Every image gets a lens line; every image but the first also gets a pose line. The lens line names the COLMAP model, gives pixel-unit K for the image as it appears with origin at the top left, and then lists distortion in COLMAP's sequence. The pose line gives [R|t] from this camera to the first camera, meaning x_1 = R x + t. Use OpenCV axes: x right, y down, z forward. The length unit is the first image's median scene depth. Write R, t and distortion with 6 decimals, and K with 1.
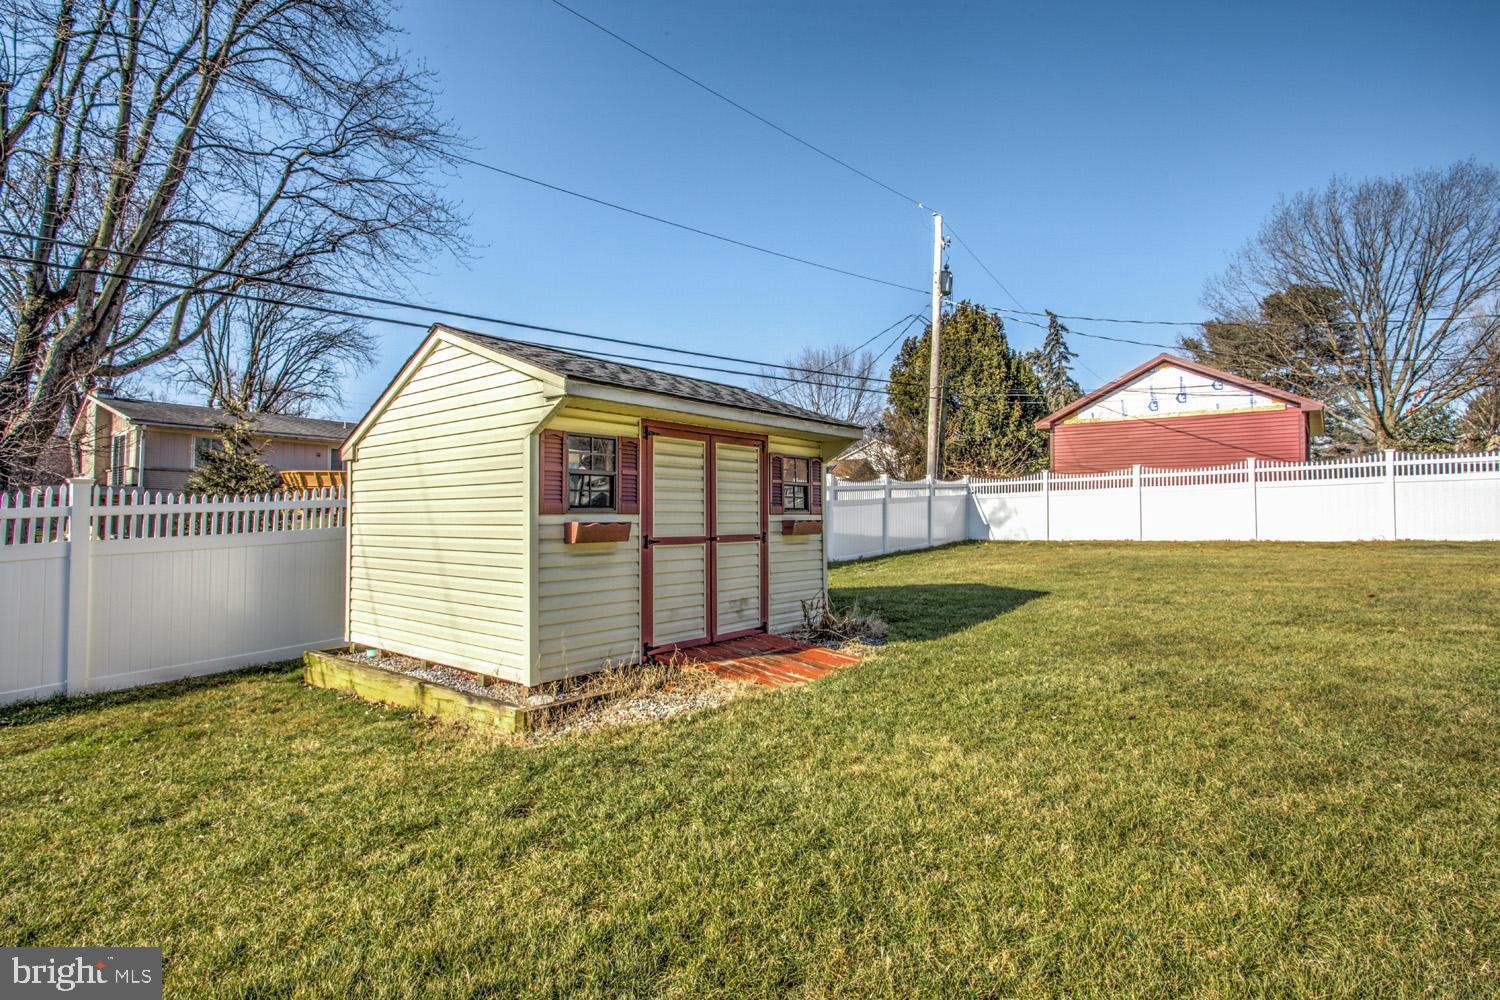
lens RADIAL K [[731.9, 0, 752.0], [0, 731.9, 500.2], [0, 0, 1]] dist [-0.013144, 0.004081]
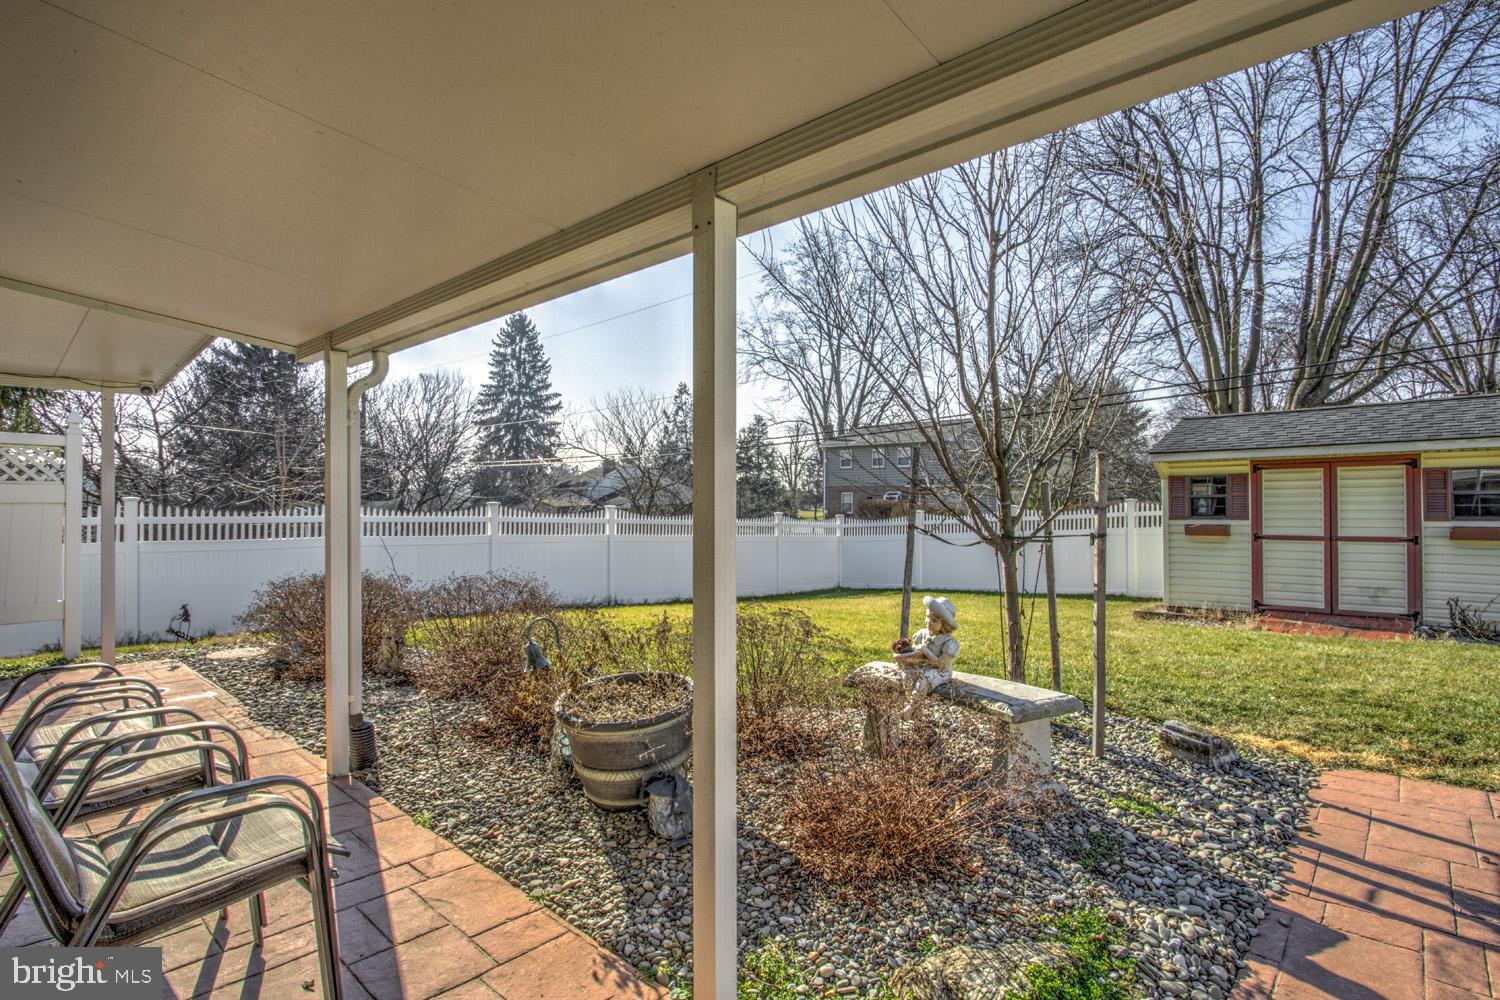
lens RADIAL K [[731.9, 0, 753.1], [0, 731.9, 504.9], [0, 0, 1]] dist [-0.013144, 0.004081]
pose [[-0.064422, -0.004988, -0.997910, 1.390304], [0.024359, 0.999682, -0.006570, -0.027566], [0.997625, -0.024731, -0.064280, 0.004695]]
